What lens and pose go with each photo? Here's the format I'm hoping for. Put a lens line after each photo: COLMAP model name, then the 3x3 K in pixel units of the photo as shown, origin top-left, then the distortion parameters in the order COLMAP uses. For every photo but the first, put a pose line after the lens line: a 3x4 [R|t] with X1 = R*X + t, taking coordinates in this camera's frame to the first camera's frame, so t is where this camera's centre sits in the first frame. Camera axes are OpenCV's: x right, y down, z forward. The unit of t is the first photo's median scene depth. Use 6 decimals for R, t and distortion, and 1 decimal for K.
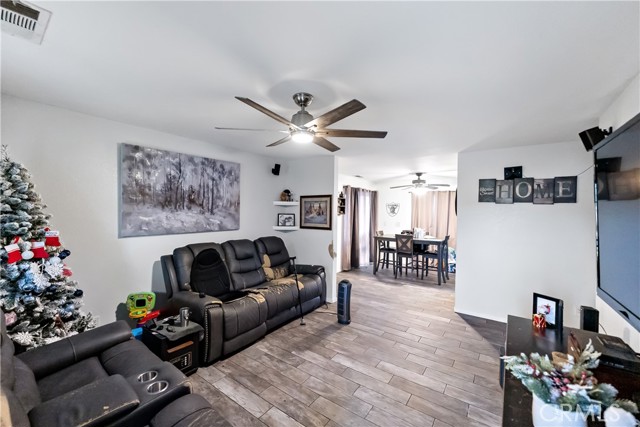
lens RADIAL K [[261.2, 0, 321.4], [0, 261.2, 207.7], [0, 0, 1]] dist [-0.000010, -0.000142]
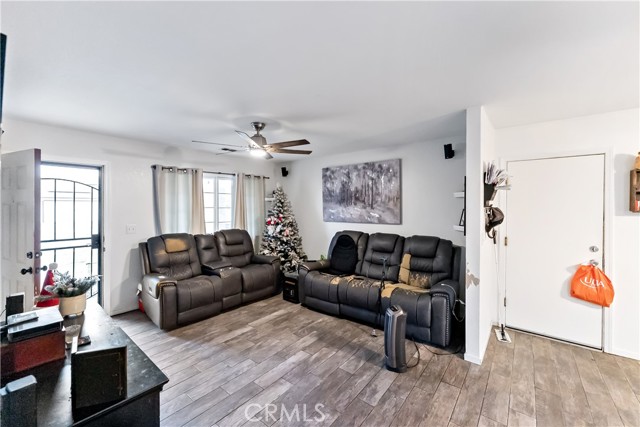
lens RADIAL K [[261.2, 0, 321.4], [0, 261.2, 207.7], [0, 0, 1]] dist [-0.000010, -0.000142]
pose [[-0.063555, -0.007723, -0.997948, 0.834156], [0.010783, 0.999906, -0.008425, 0.029397], [0.997920, -0.011296, -0.063466, 0.915627]]
